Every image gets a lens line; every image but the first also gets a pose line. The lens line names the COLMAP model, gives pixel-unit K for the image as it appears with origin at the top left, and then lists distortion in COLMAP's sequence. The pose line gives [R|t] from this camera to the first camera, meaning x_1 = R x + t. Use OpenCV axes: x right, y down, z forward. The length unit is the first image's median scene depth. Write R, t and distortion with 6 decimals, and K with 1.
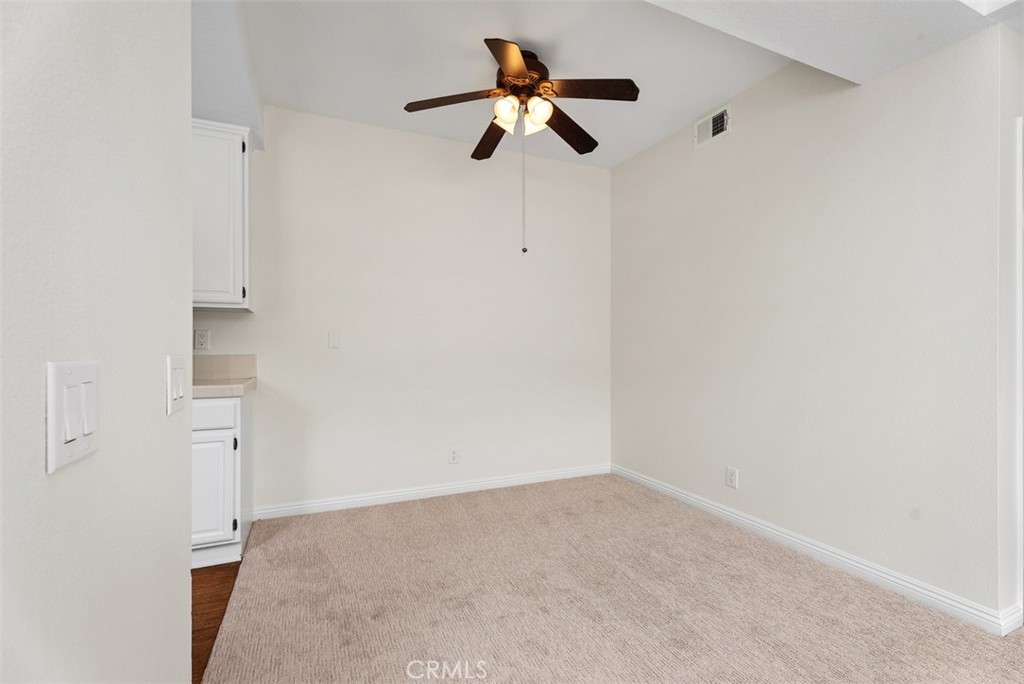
lens RADIAL K [[460.4, 0, 514.7], [0, 460.4, 342.5], [0, 0, 1]] dist [-0.012011, 0.002855]
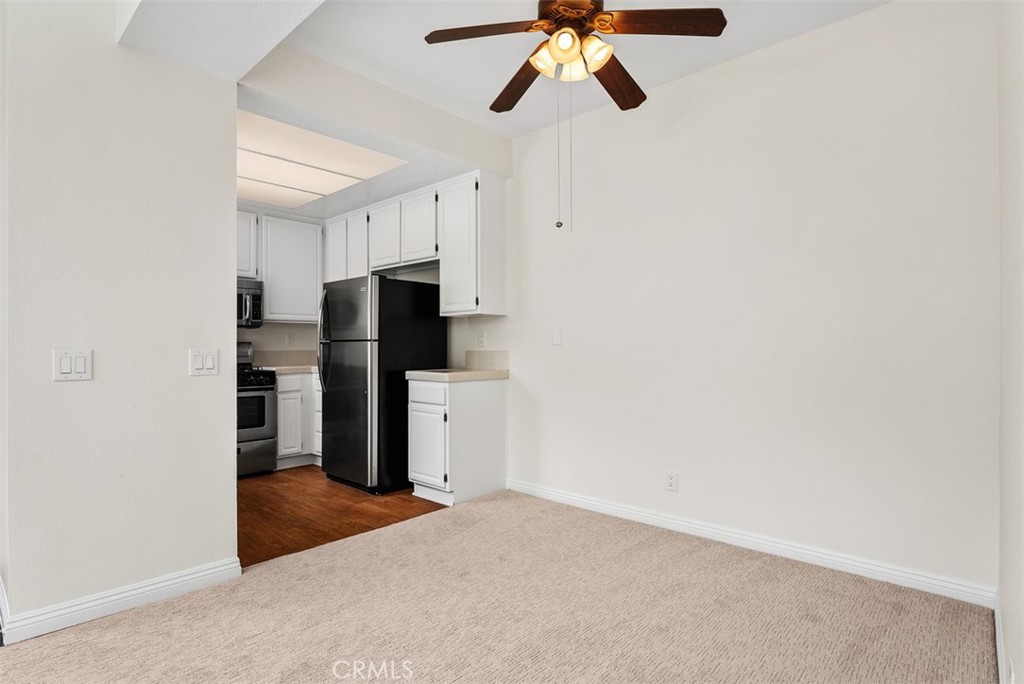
lens RADIAL K [[531.7, 0, 517.2], [0, 531.7, 345.6], [0, 0, 1]] dist [-0.002585, -0.001187]
pose [[0.395697, -0.002007, -0.918379, 0.744800], [0.008415, 0.999964, 0.001441, 0.010348], [0.918342, -0.008298, 0.395700, 0.486174]]
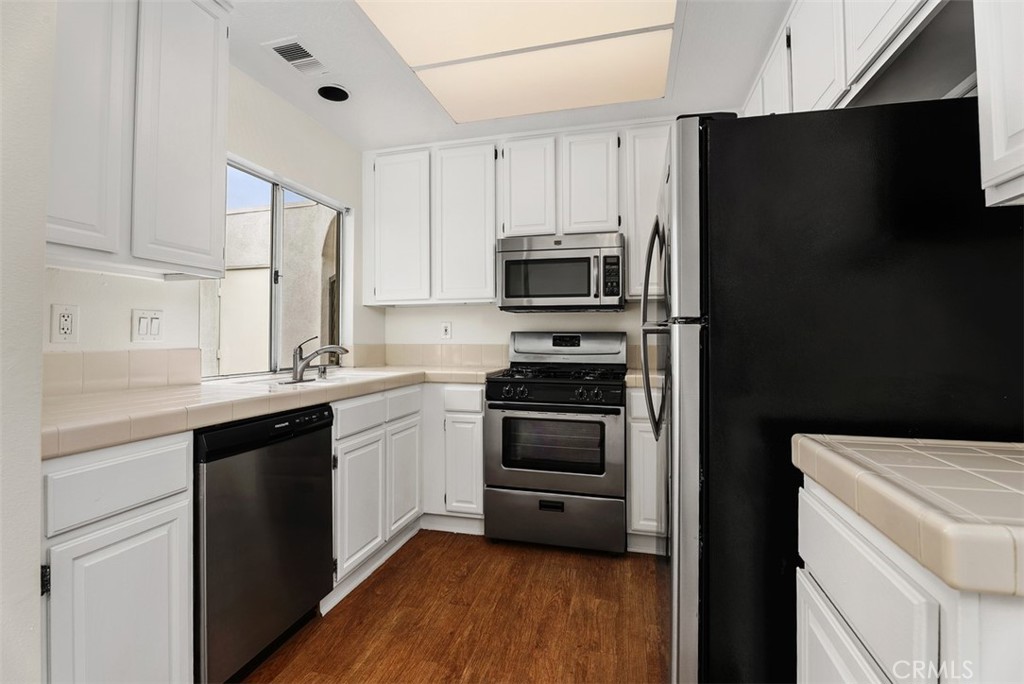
lens RADIAL K [[460.4, 0, 514.3], [0, 460.4, 328.7], [0, 0, 1]] dist [-0.012011, 0.002855]
pose [[-0.646180, -0.016593, -0.763005, -0.275385], [0.004780, 0.999656, -0.025788, 0.011276], [0.763170, -0.020311, -0.645878, 0.823687]]
